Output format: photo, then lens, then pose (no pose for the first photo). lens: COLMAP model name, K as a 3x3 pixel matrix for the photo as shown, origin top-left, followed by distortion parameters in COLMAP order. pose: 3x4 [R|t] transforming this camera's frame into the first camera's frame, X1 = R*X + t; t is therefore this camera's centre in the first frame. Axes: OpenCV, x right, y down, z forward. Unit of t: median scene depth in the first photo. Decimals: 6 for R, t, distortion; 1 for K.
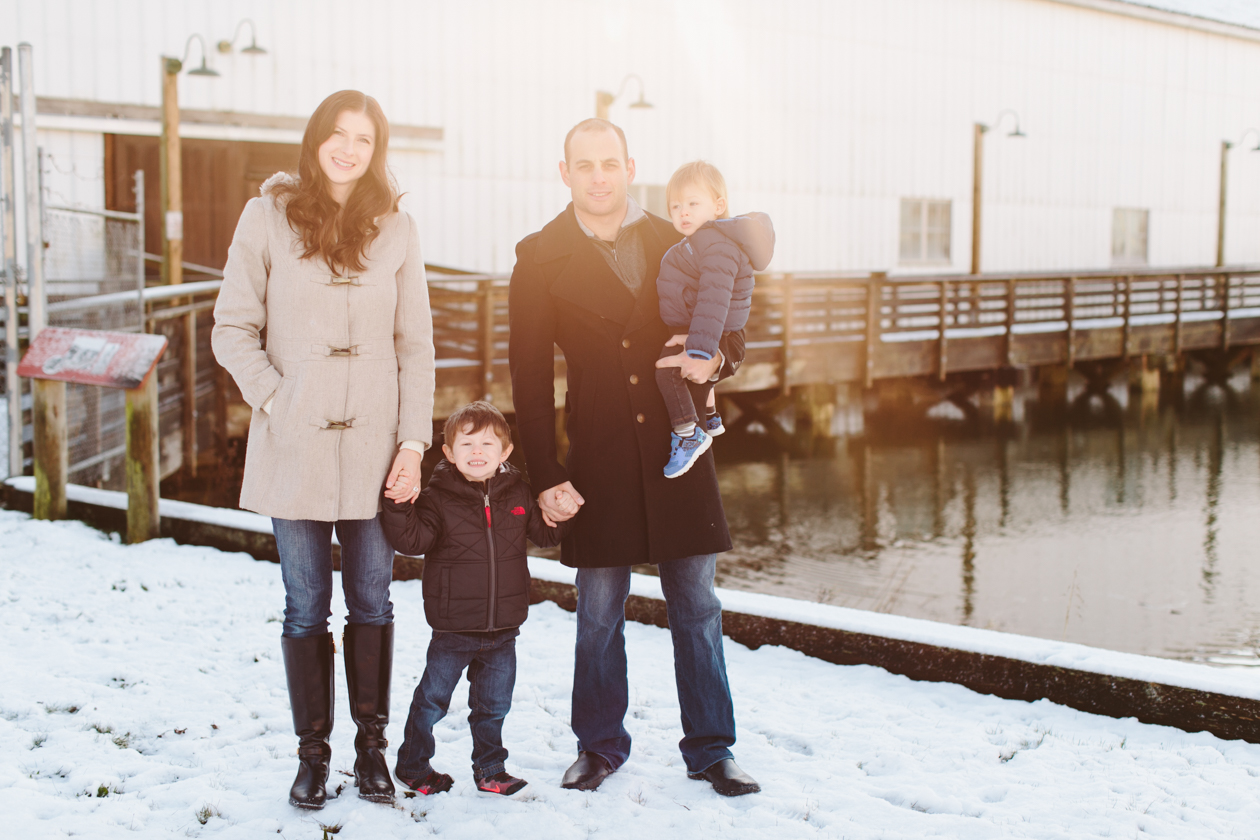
lens RADIAL K [[1898.3, 0, 630.0], [0, 1898.3, 420.0], [0, 0, 1]] dist [0.006781, 0.003774]
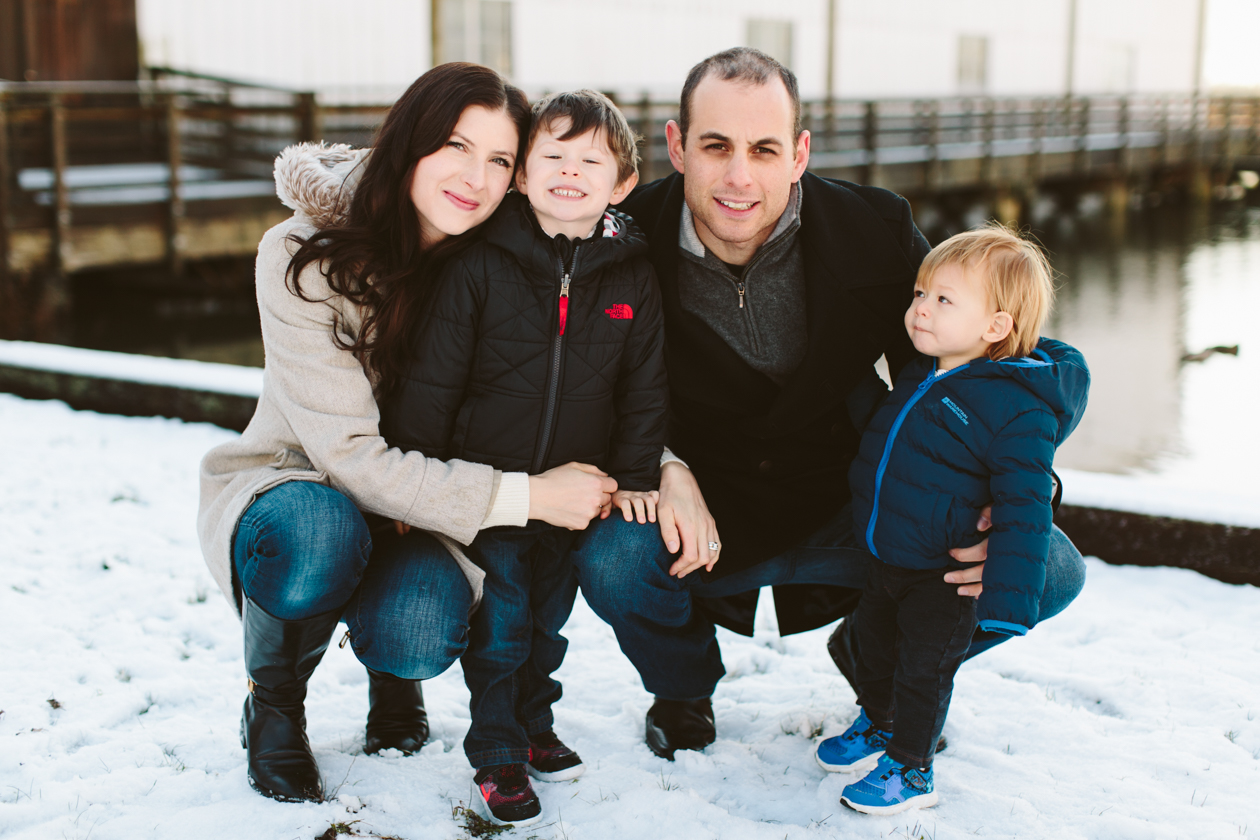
lens RADIAL K [[1810.1, 0, 630.0], [0, 1810.1, 420.0], [0, 0, 1]] dist [0.022663, 0.007689]
pose [[0.991998, -0.020261, 0.124619, -0.100110], [0.010493, 0.996856, 0.078541, 0.034026], [-0.125818, -0.076605, 0.989091, 0.396927]]
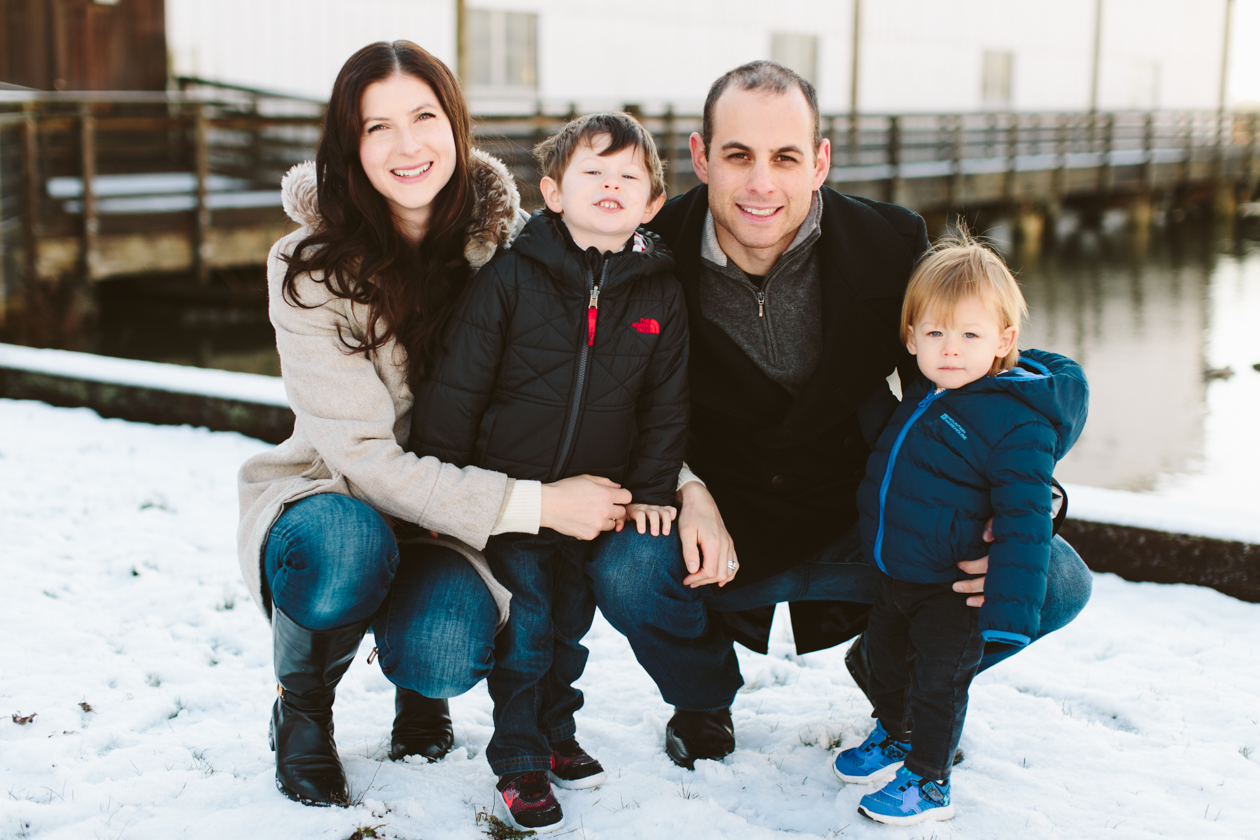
lens RADIAL K [[1810.1, 0, 630.0], [0, 1810.1, 420.0], [0, 0, 1]] dist [0.022663, 0.007689]
pose [[0.993527, -0.010399, 0.113118, -0.101568], [0.002201, 0.997376, 0.072360, 0.032811], [-0.113573, -0.071642, 0.990943, 0.390085]]
